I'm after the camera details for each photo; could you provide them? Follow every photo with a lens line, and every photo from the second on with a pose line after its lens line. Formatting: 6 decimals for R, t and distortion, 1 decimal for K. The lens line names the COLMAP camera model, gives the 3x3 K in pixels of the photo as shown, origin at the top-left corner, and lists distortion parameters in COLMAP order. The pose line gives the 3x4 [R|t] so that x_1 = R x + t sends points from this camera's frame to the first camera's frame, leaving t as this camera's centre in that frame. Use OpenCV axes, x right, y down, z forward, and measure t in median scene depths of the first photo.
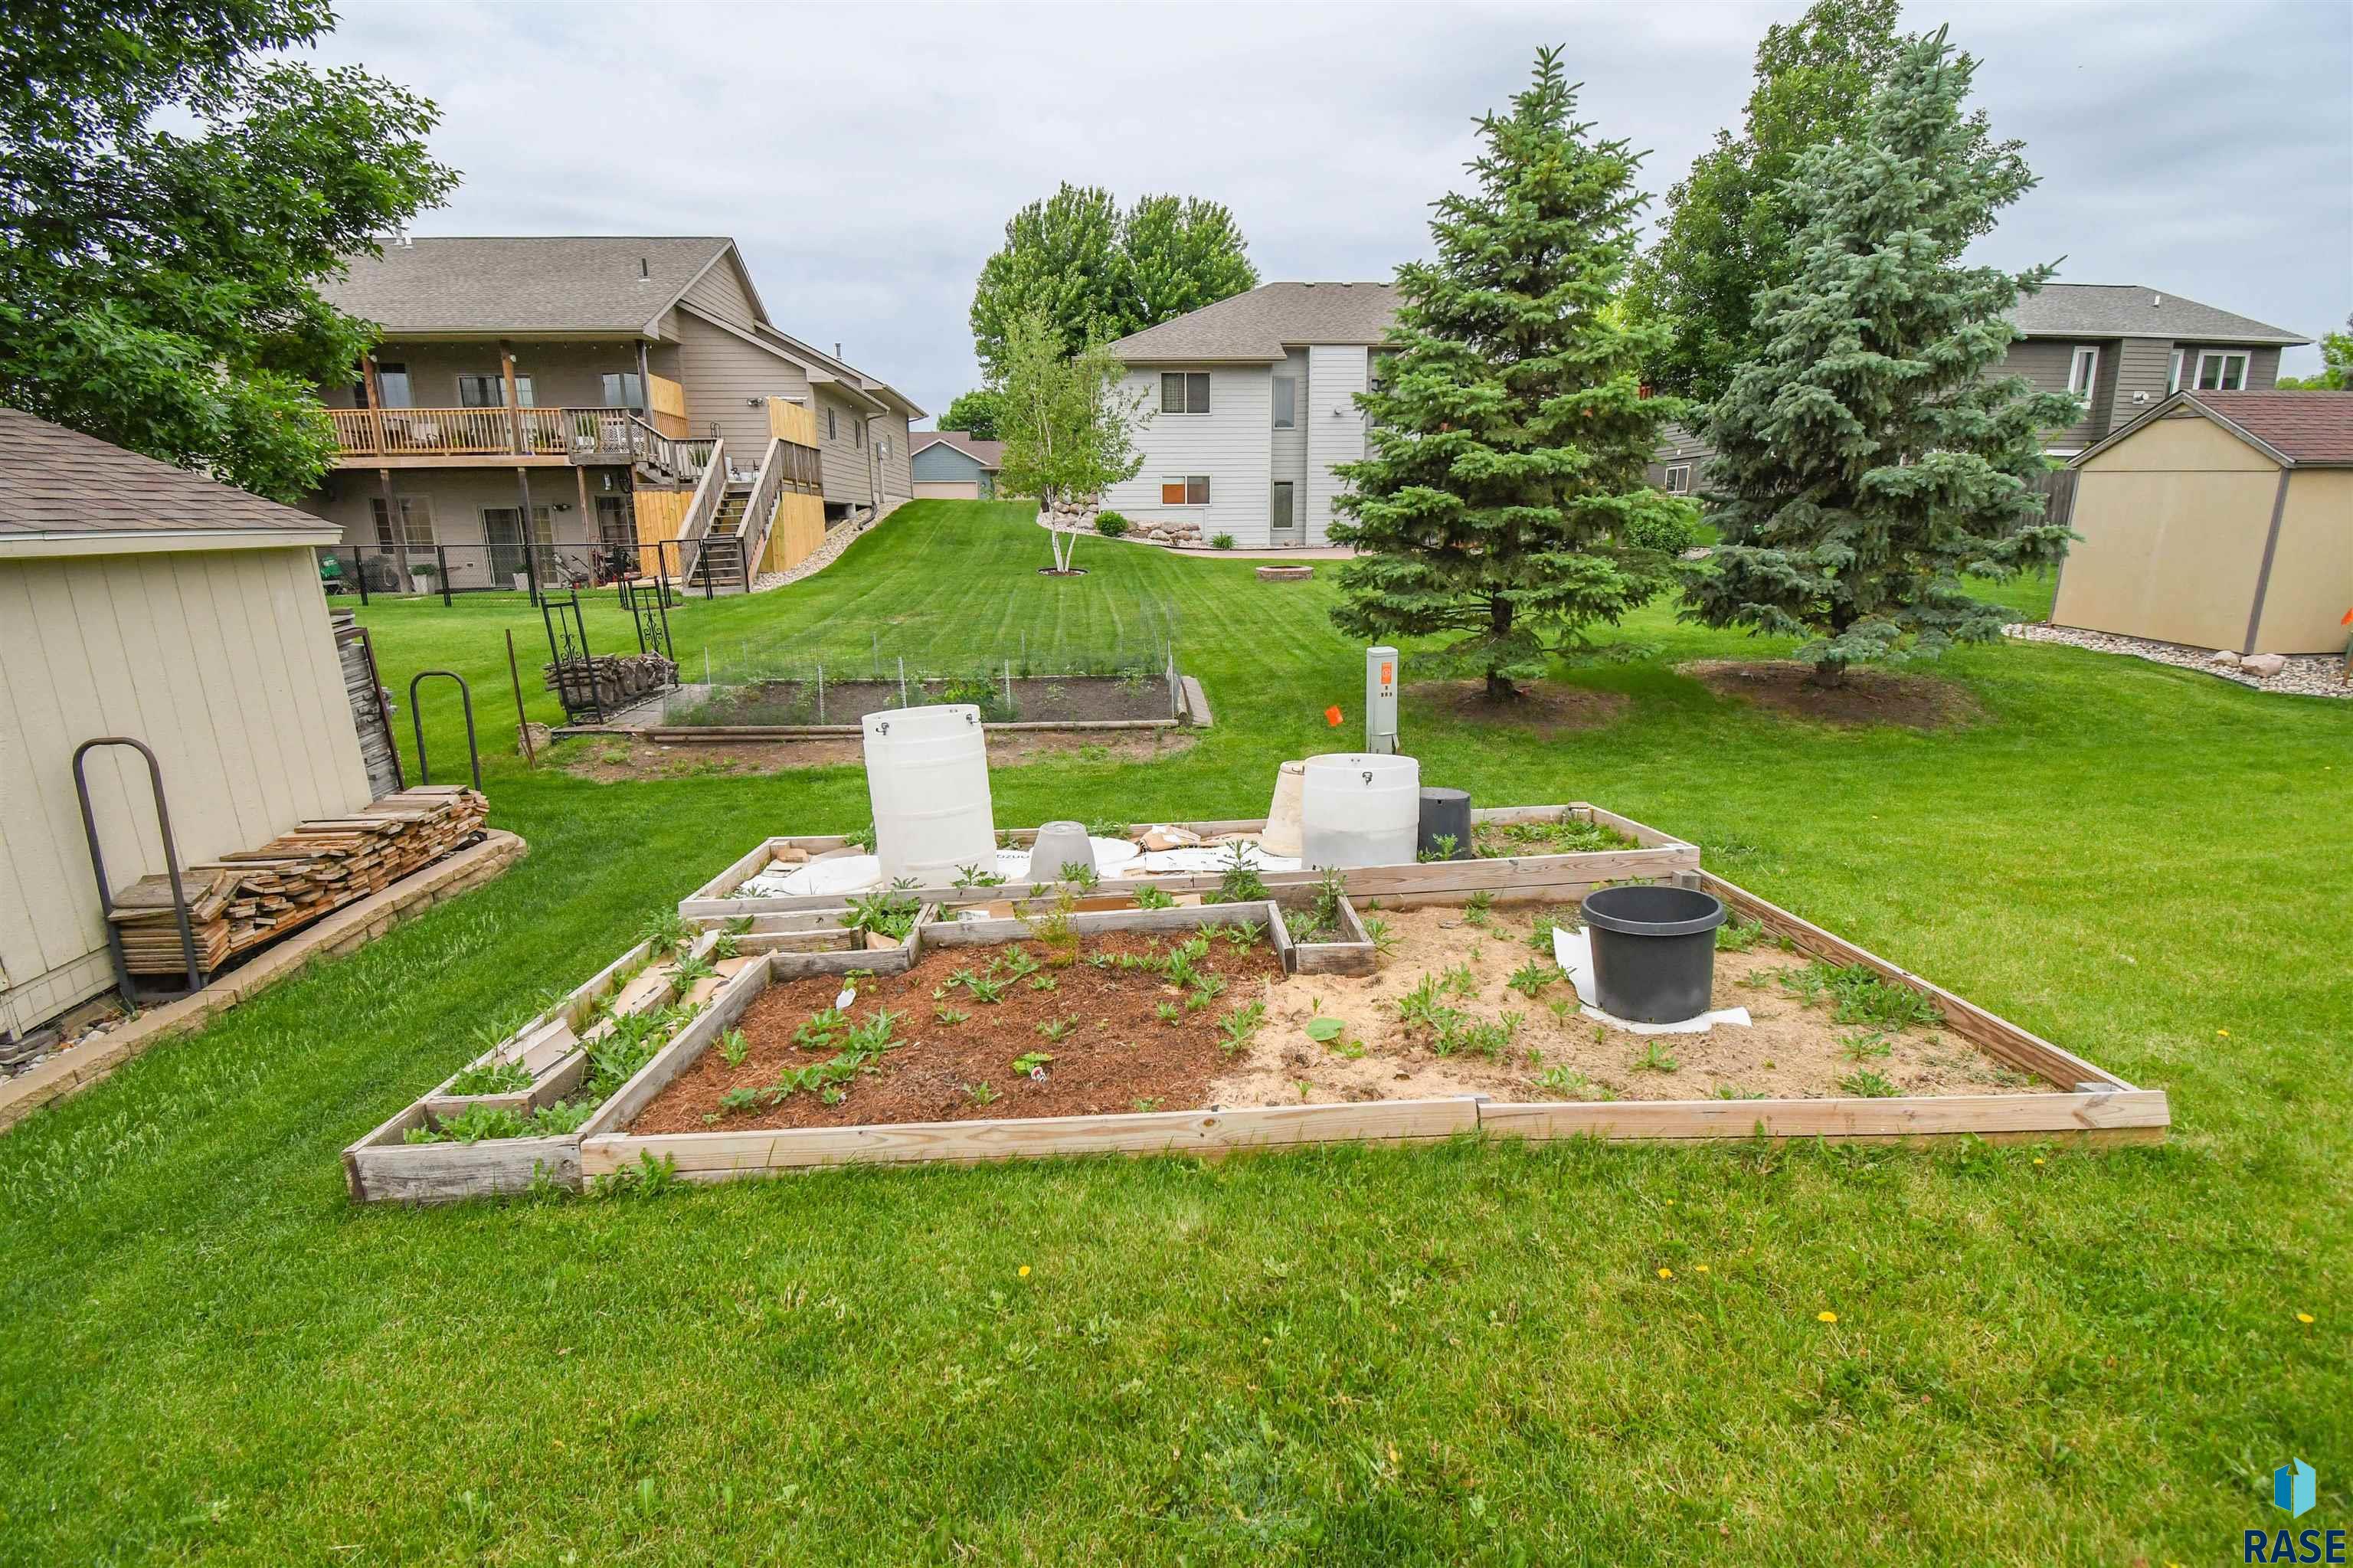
lens RADIAL K [[1092.8, 0, 1149.4], [0, 1092.8, 786.3], [0, 0, 1]] dist [-0.002948, -0.000430]
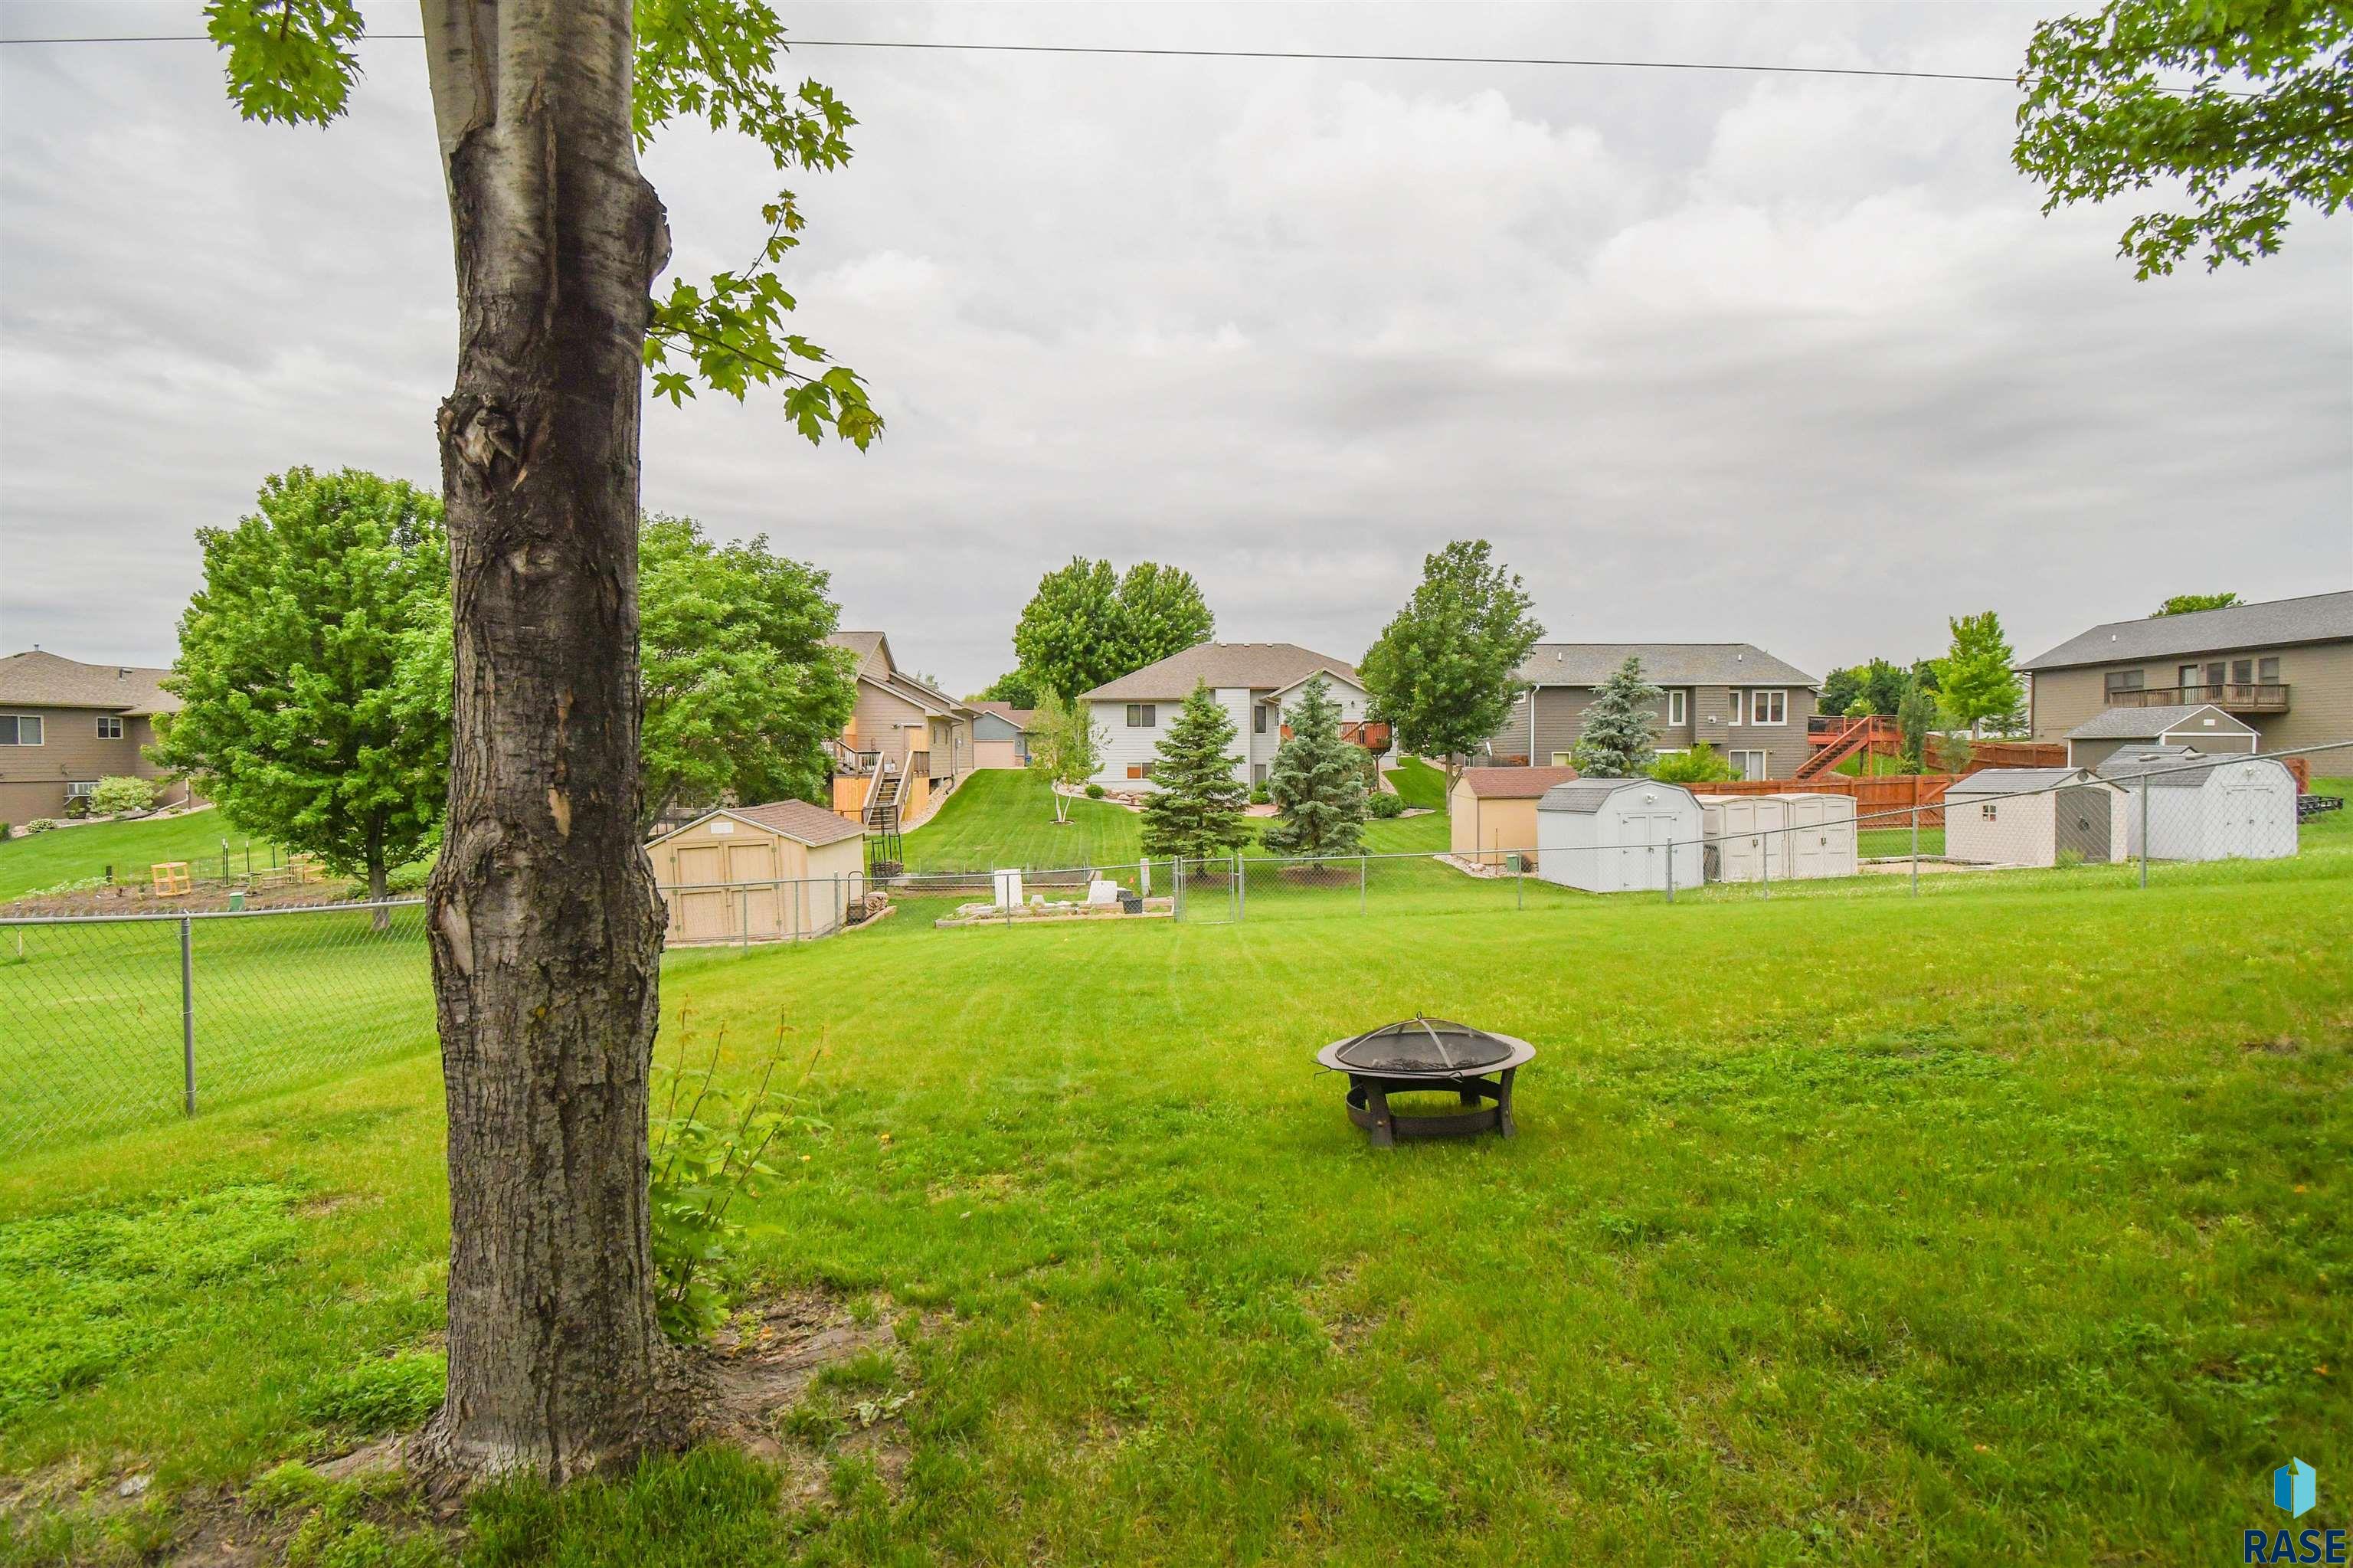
lens RADIAL K [[1092.8, 0, 1149.4], [0, 1092.8, 786.3], [0, 0, 1]] dist [-0.002948, -0.000430]
pose [[0.999650, 0.005603, -0.025846, 0.094175], [-0.010730, 0.979172, -0.202749, 0.096157], [0.024172, 0.202955, 0.978890, -0.664185]]
